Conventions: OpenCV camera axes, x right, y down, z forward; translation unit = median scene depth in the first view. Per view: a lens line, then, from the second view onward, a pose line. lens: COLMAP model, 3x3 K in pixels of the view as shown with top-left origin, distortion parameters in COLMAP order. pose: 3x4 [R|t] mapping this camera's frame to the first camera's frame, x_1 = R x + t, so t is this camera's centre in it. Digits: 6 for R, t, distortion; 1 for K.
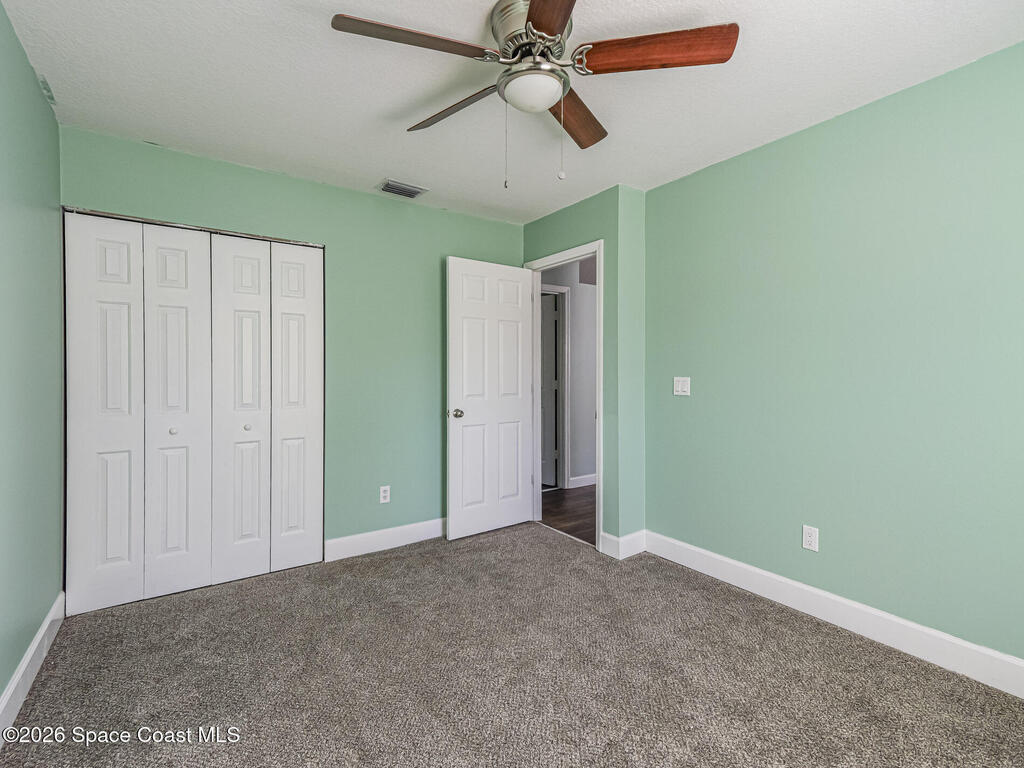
lens RADIAL K [[475.5, 0, 509.4], [0, 475.5, 372.4], [0, 0, 1]] dist [0.003640, 0.000268]
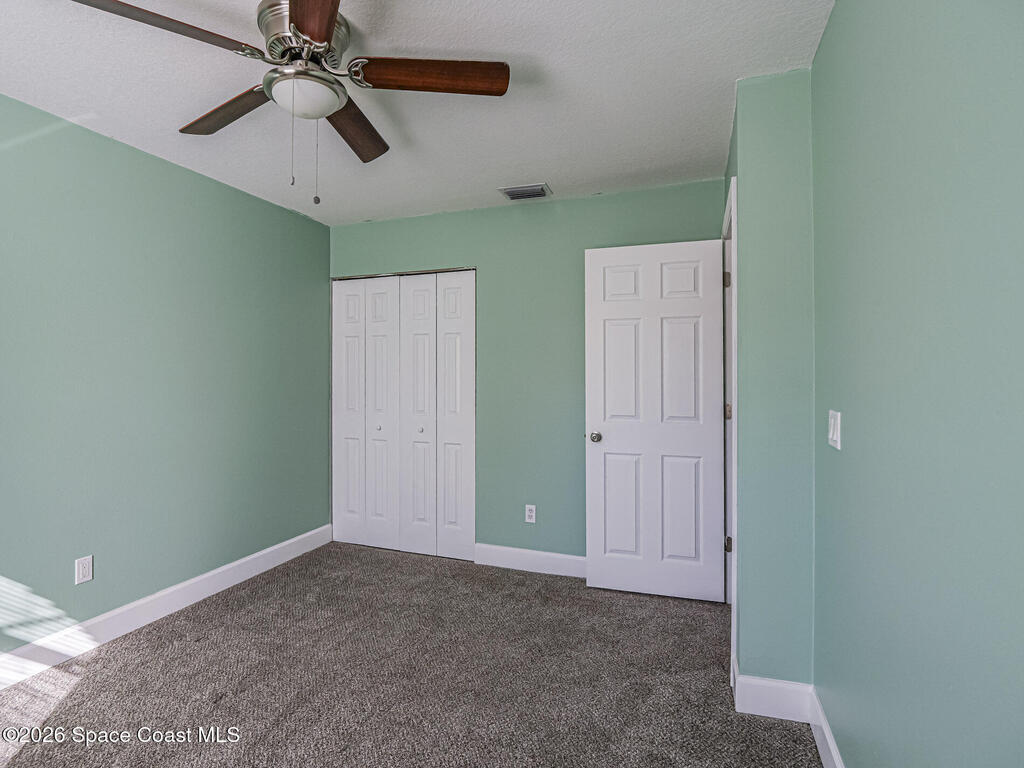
lens RADIAL K [[483.4, 0, 520.4], [0, 483.4, 377.0], [0, 0, 1]] dist [-0.015449, -0.000103]
pose [[0.593094, -0.005308, -0.805116, 0.576658], [-0.009253, 0.999867, -0.013408, -0.005206], [0.805080, 0.015402, 0.592966, 0.459747]]
